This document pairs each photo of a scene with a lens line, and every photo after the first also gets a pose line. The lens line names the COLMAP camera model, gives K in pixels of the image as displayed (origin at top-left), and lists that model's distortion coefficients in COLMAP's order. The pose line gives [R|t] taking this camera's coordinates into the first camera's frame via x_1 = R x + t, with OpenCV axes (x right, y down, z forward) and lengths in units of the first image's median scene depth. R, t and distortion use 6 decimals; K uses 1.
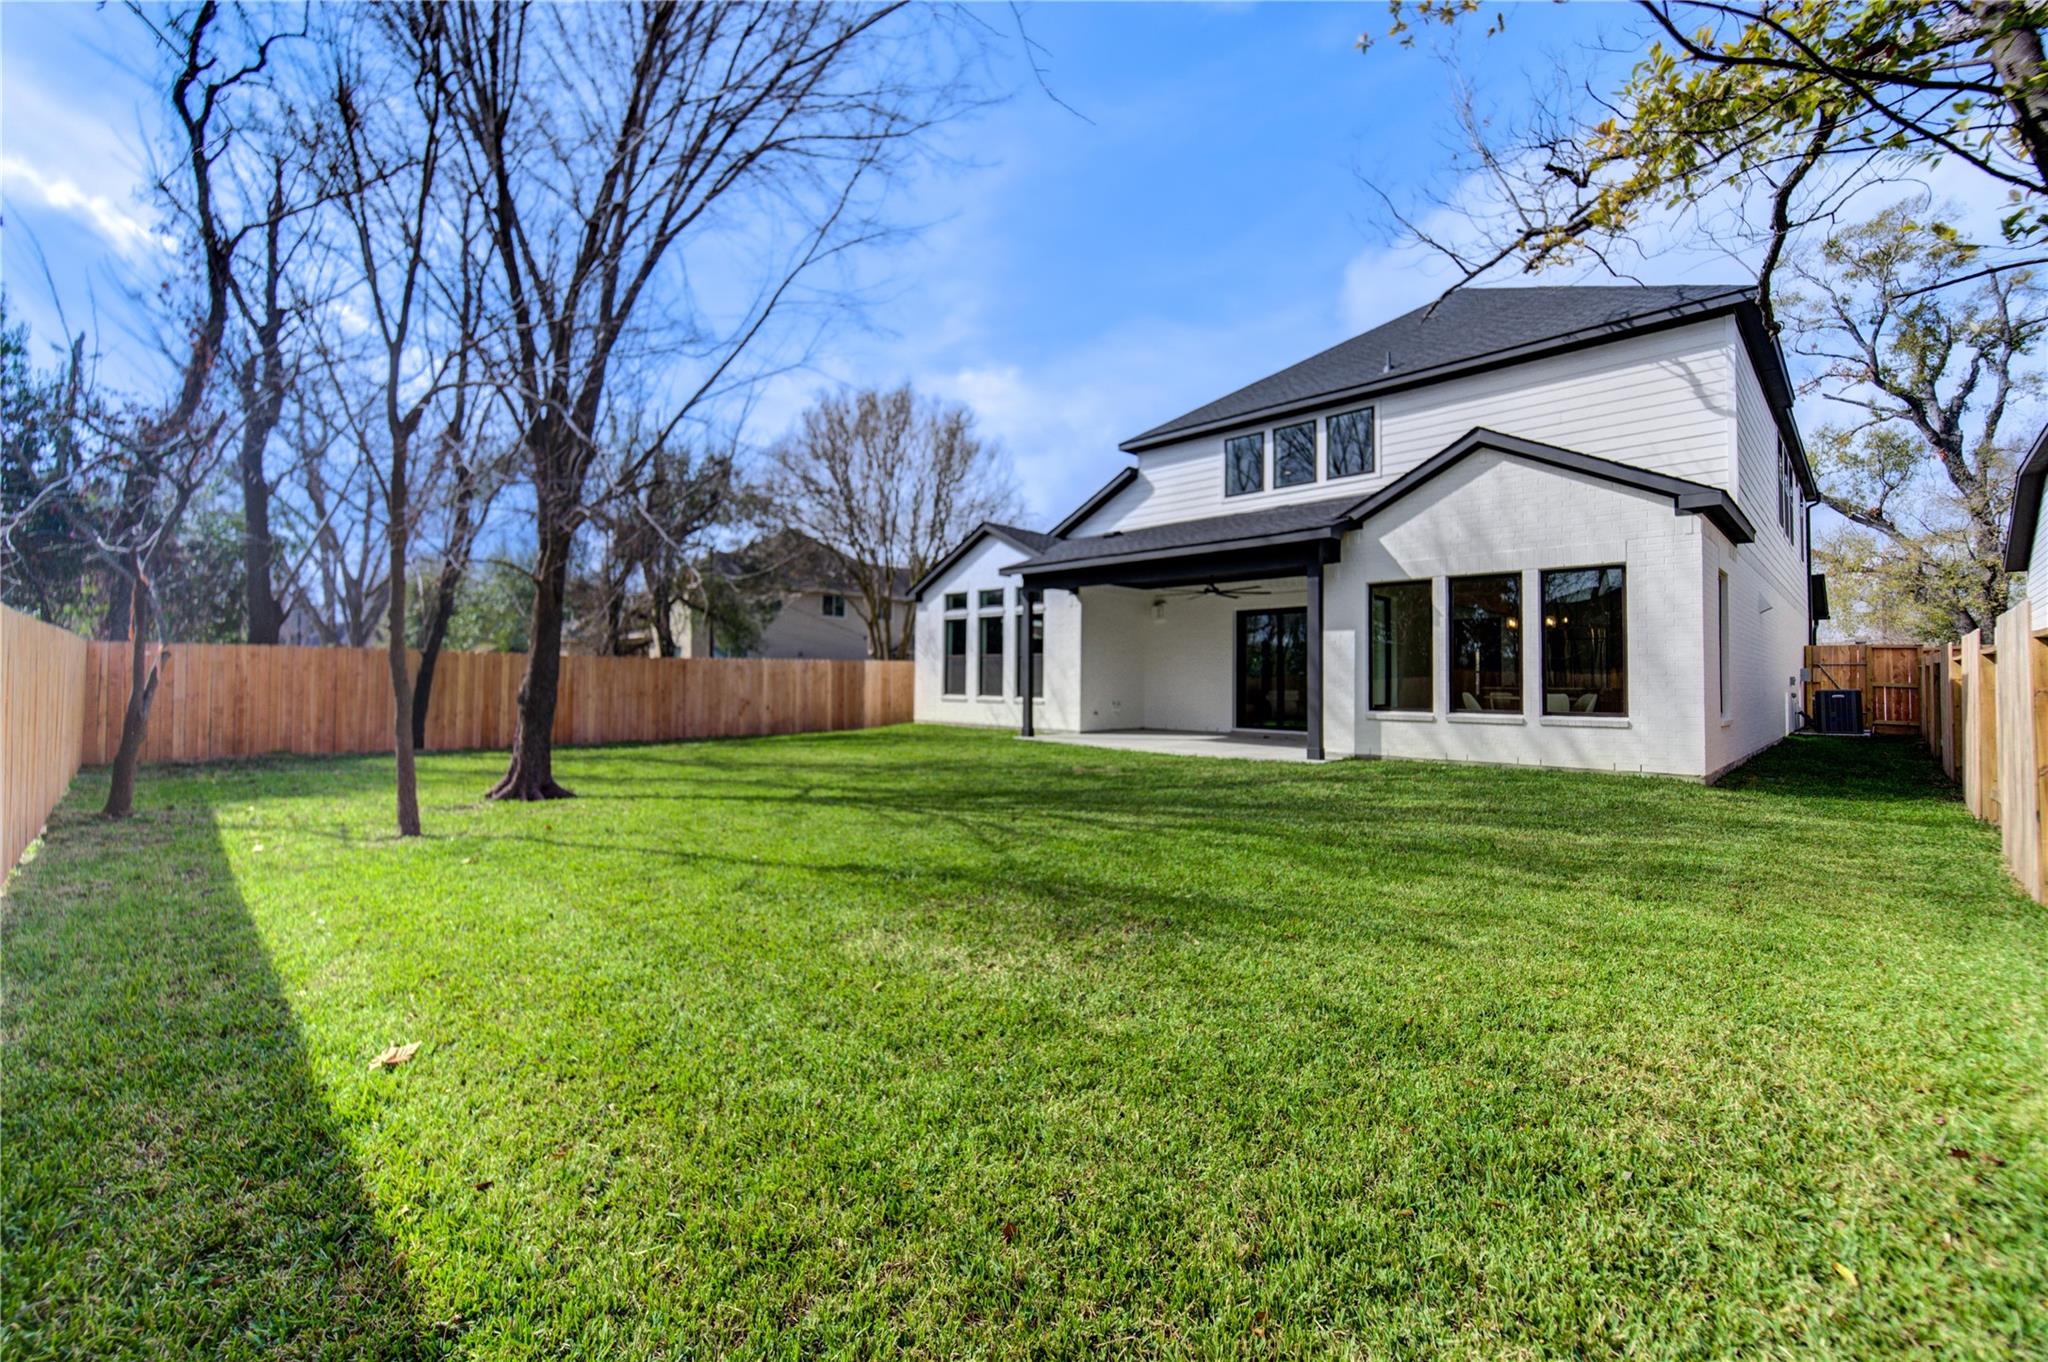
lens RADIAL K [[850.8, 0, 1034.0], [0, 850.8, 657.7], [0, 0, 1]] dist [0.001379, -0.007427]
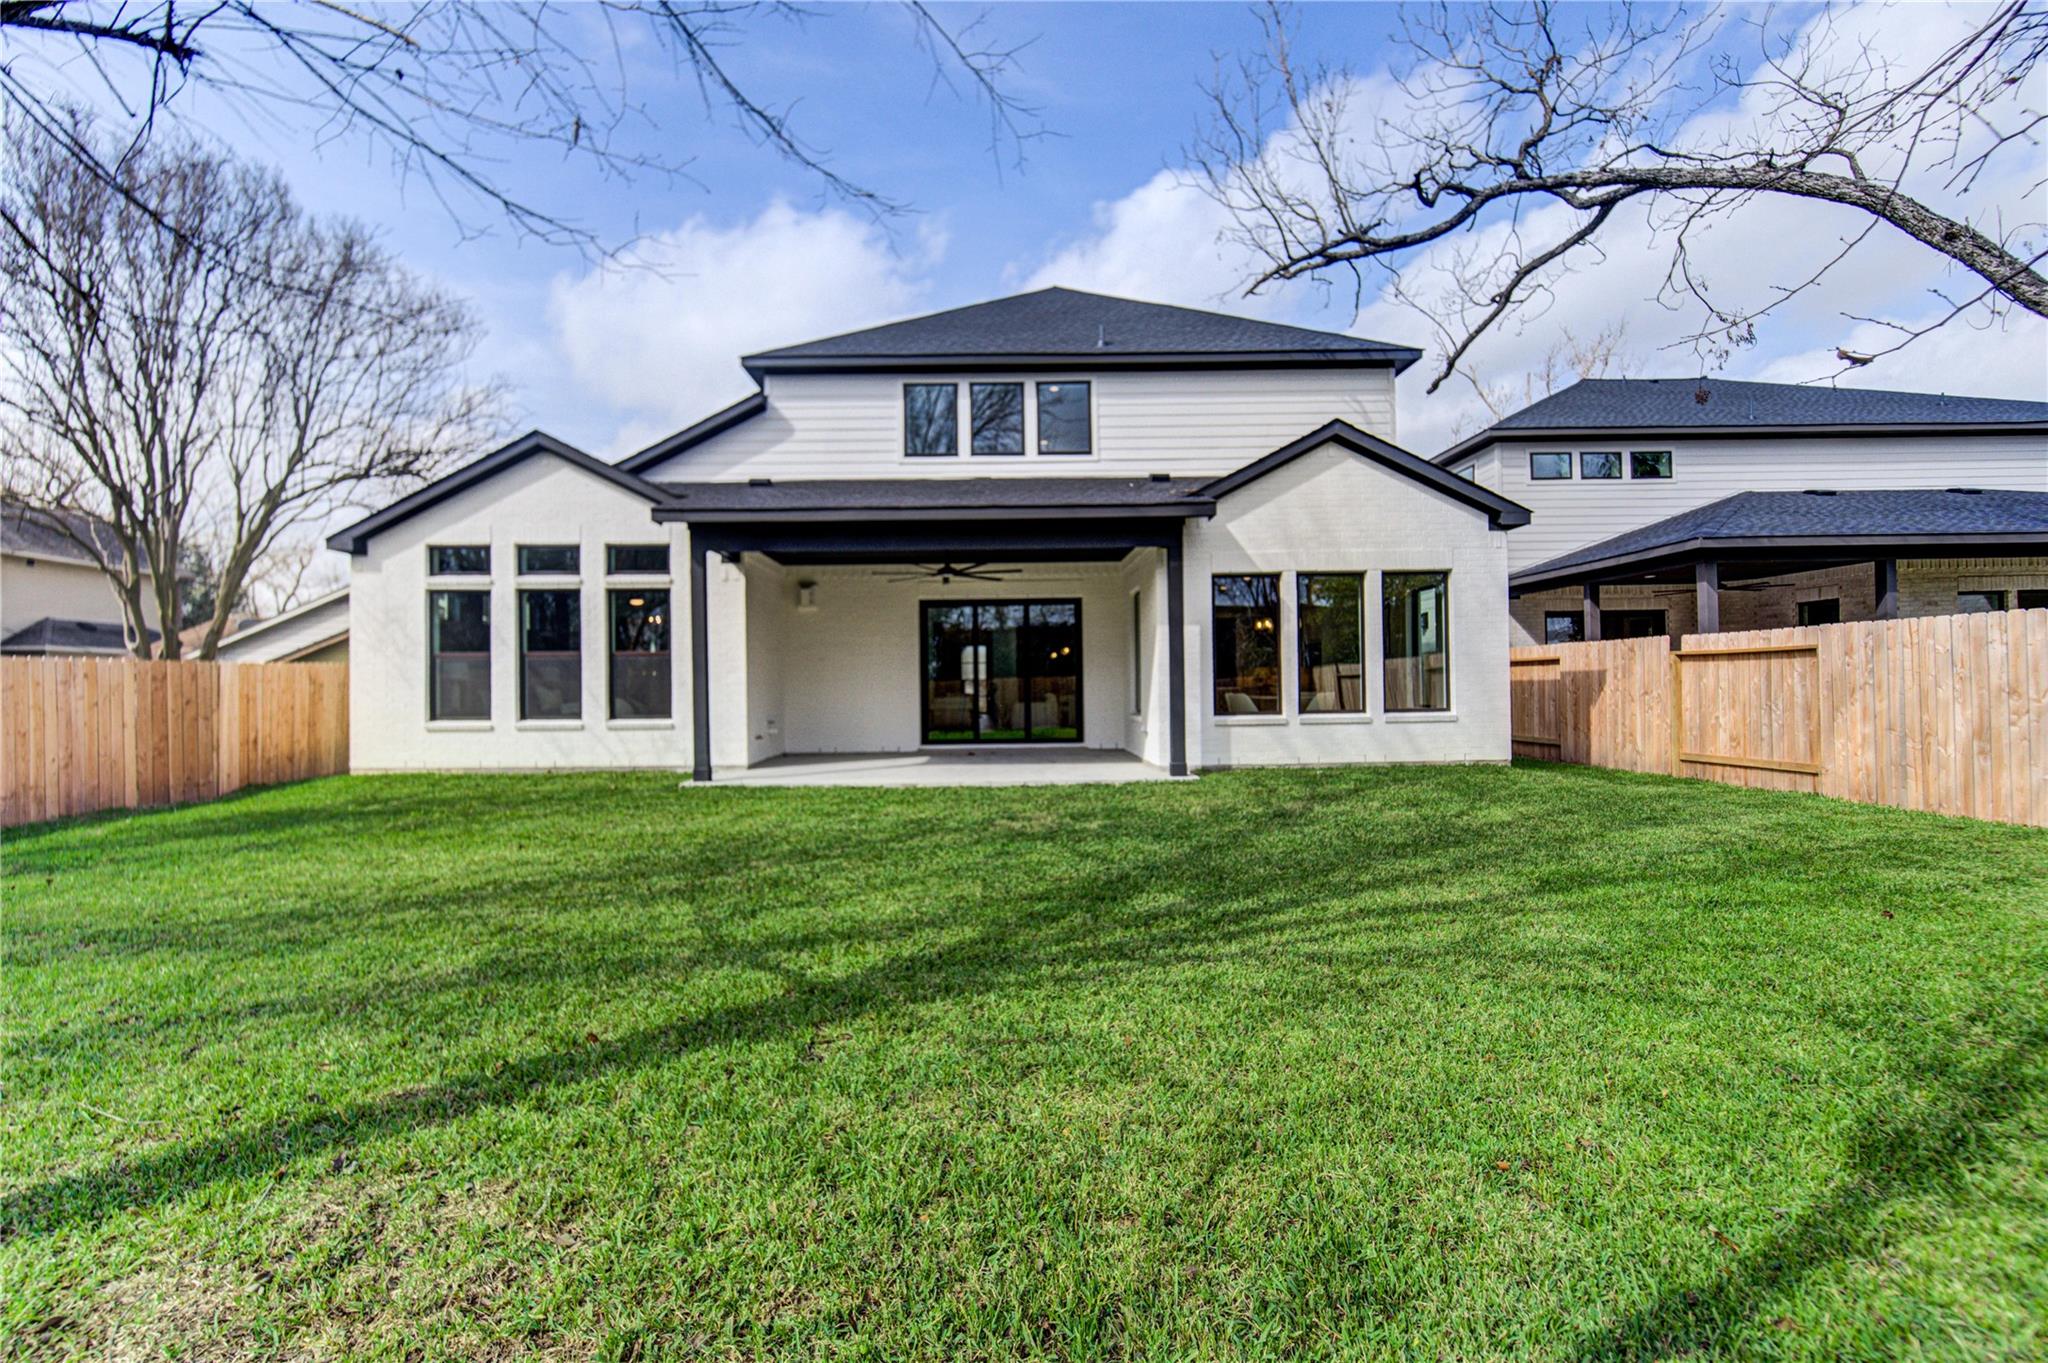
lens RADIAL K [[855.2, 0, 1027.0], [0, 855.2, 680.0], [0, 0, 1]] dist [0.000182, 0.000029]
pose [[0.698171, -0.014404, 0.715786, -0.279313], [-0.000092, 0.999796, 0.020209, 0.004598], [-0.715931, -0.014175, 0.698027, 0.371497]]
